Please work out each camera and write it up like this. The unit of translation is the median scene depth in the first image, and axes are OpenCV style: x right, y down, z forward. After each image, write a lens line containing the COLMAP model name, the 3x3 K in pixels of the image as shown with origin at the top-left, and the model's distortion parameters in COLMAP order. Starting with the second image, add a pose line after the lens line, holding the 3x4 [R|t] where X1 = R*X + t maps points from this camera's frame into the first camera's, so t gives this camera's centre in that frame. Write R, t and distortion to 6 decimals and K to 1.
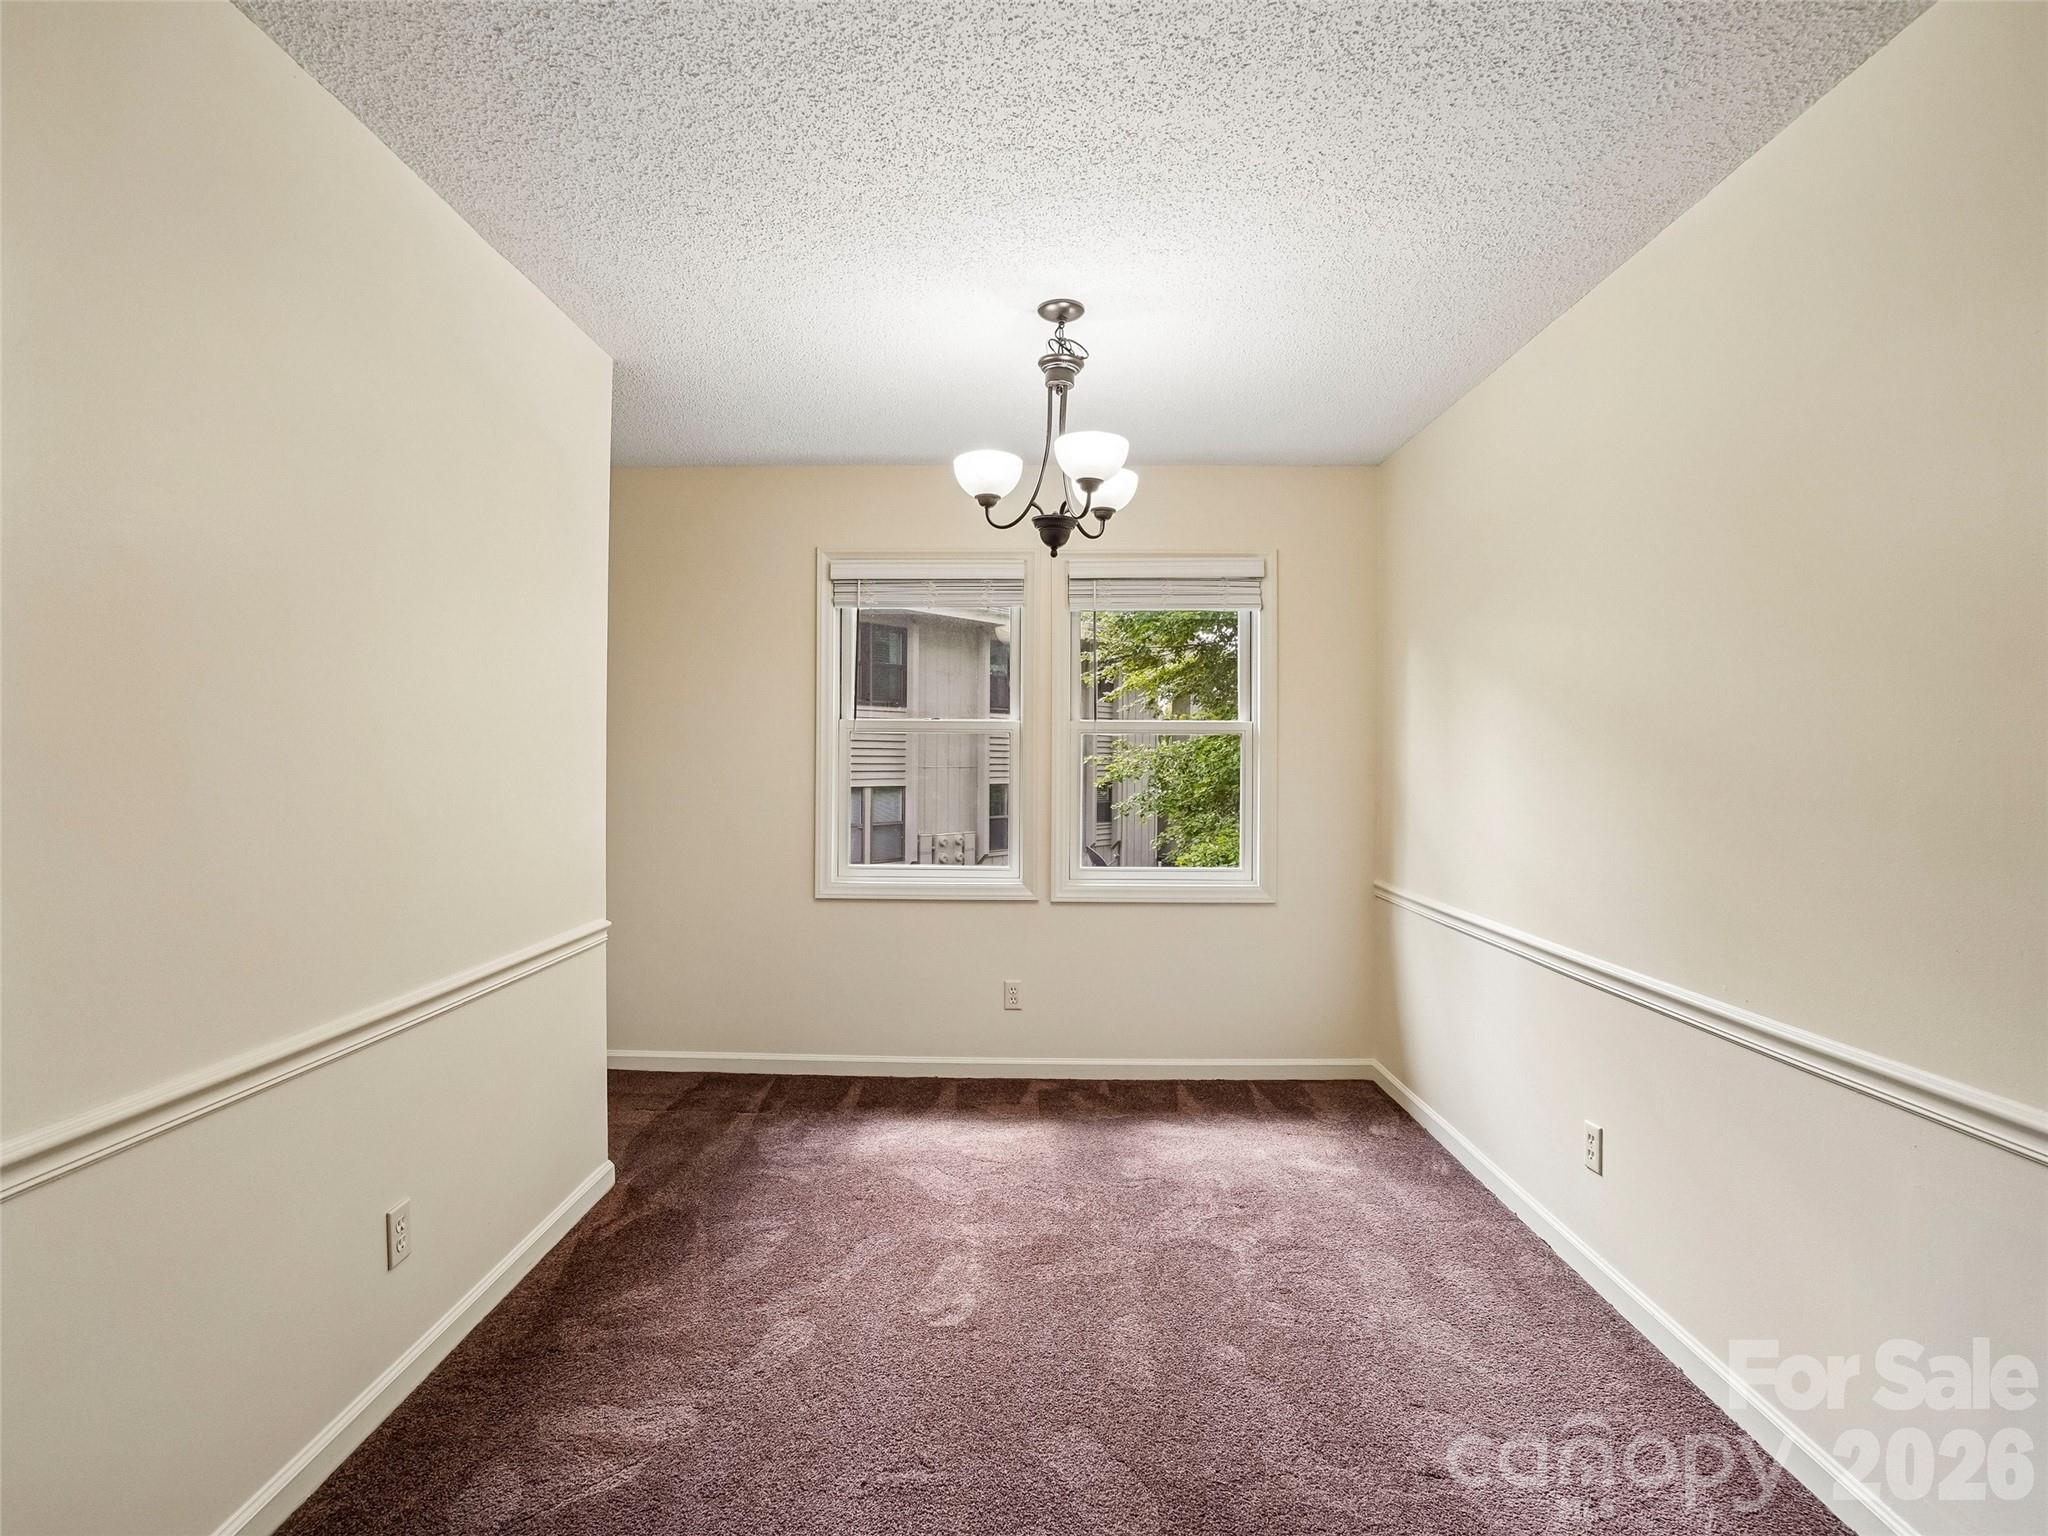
lens RADIAL K [[1020.2, 0, 1024.3], [0, 1020.2, 769.8], [0, 0, 1]] dist [-0.054269, 0.018010]
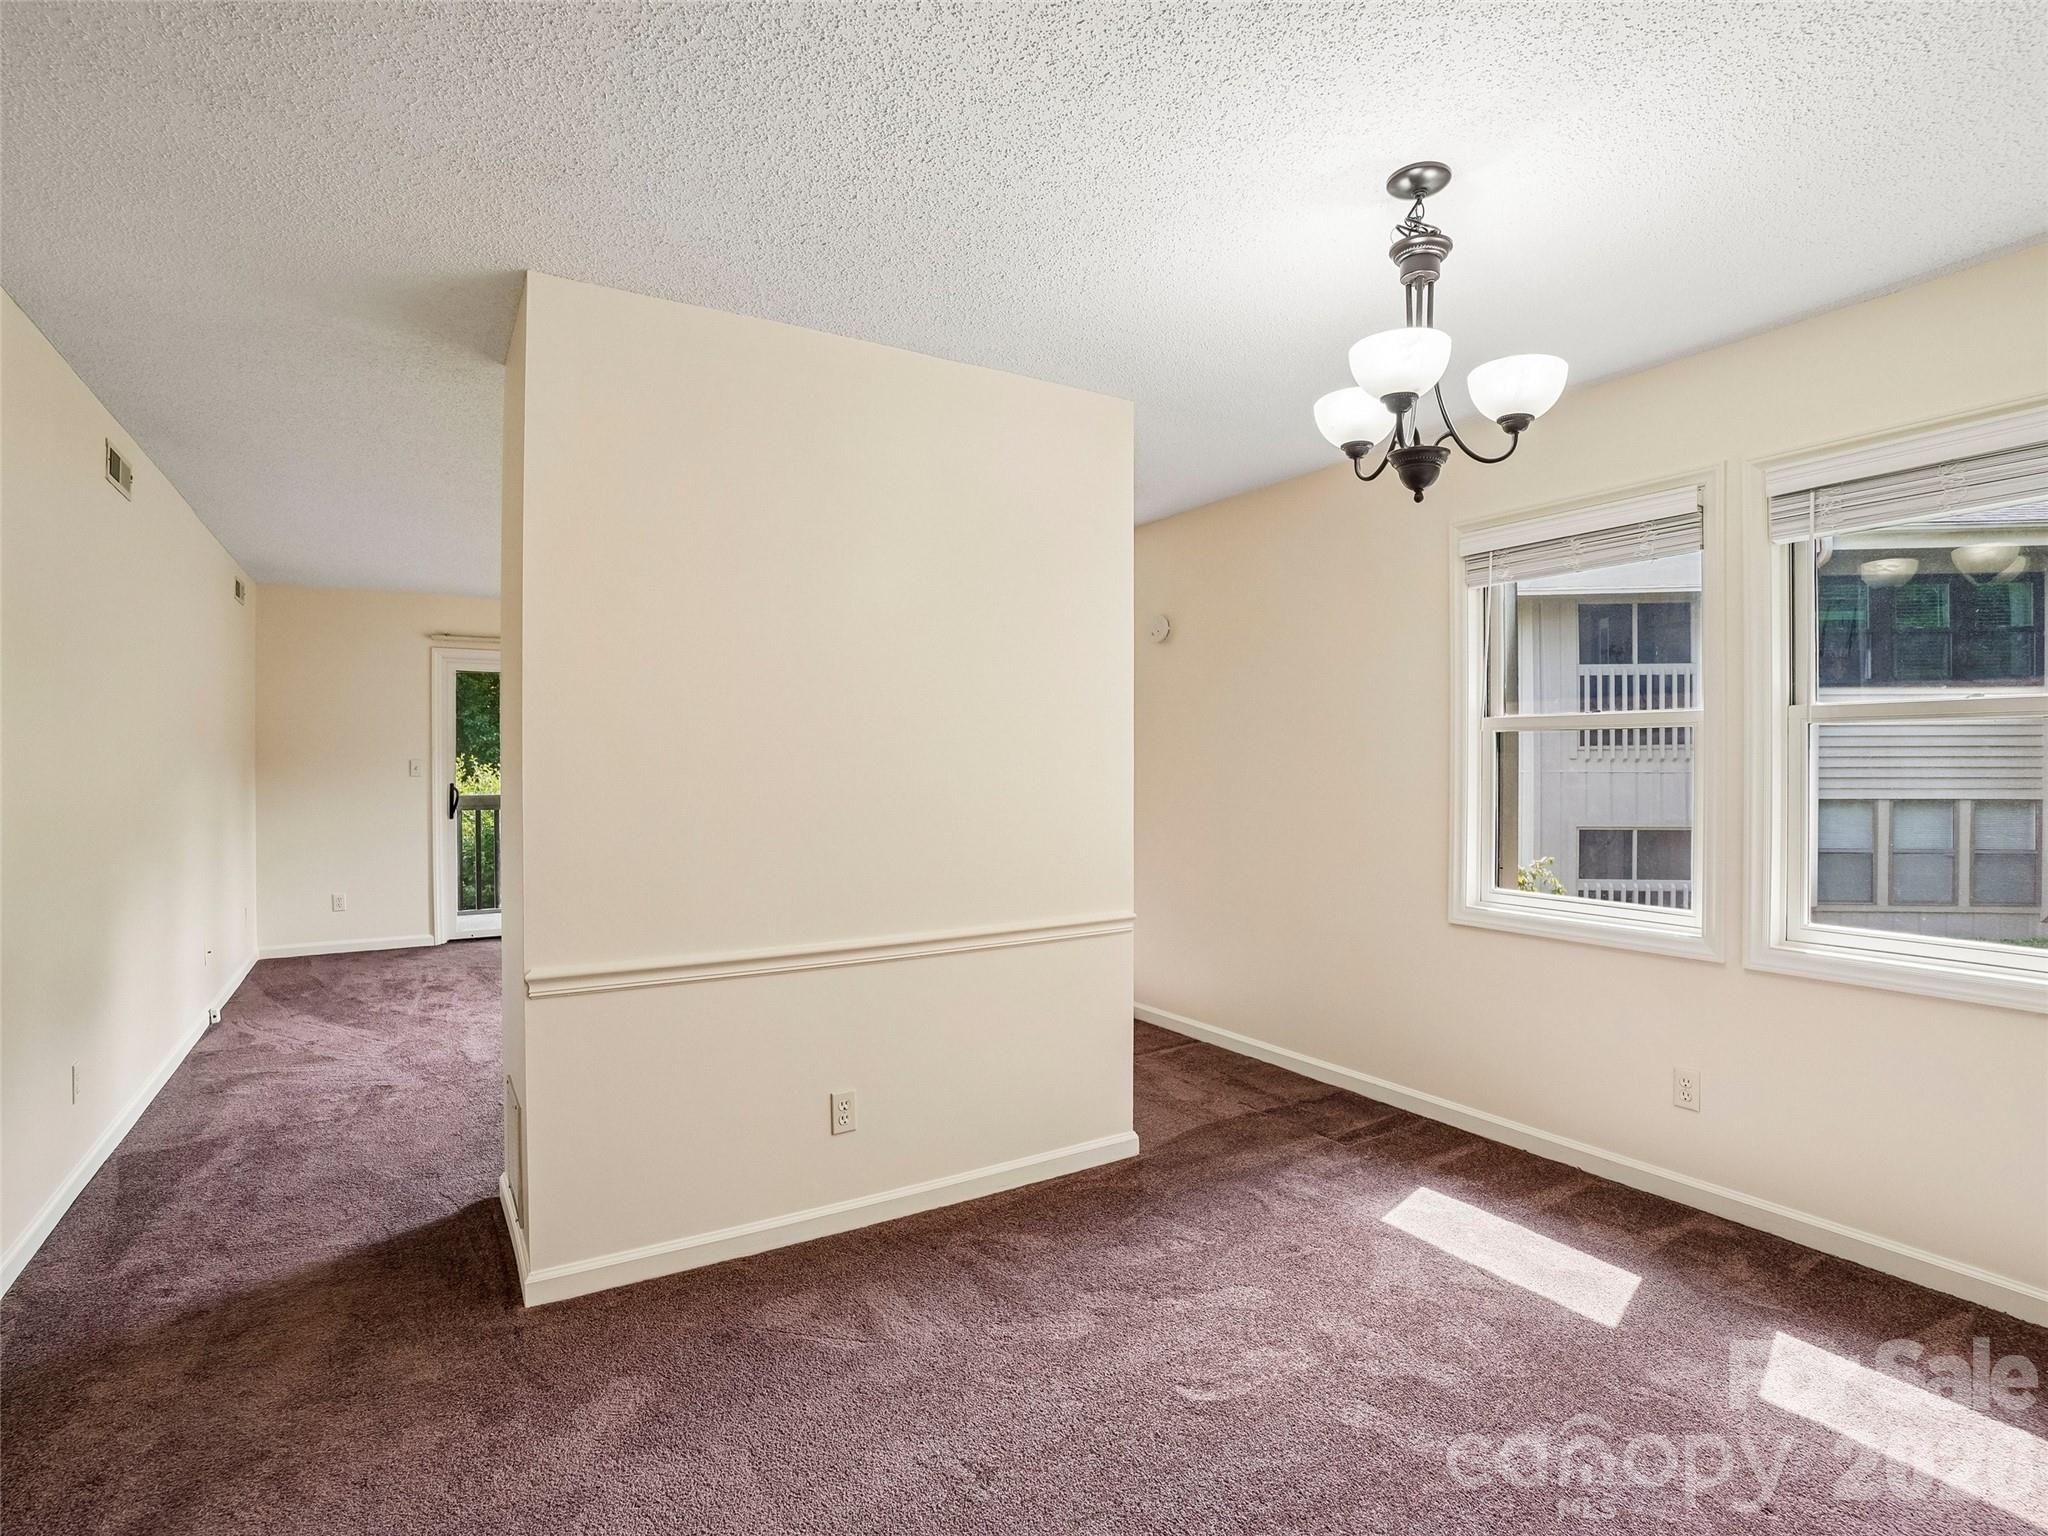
lens RADIAL K [[1020.2, 0, 1017.1], [0, 1020.2, 768.6], [0, 0, 1]] dist [-0.054269, 0.018010]
pose [[0.537628, -0.001192, -0.843181, 0.401995], [-0.003853, 0.999985, -0.003870, -0.002292], [0.843173, 0.005329, 0.537616, 0.263283]]
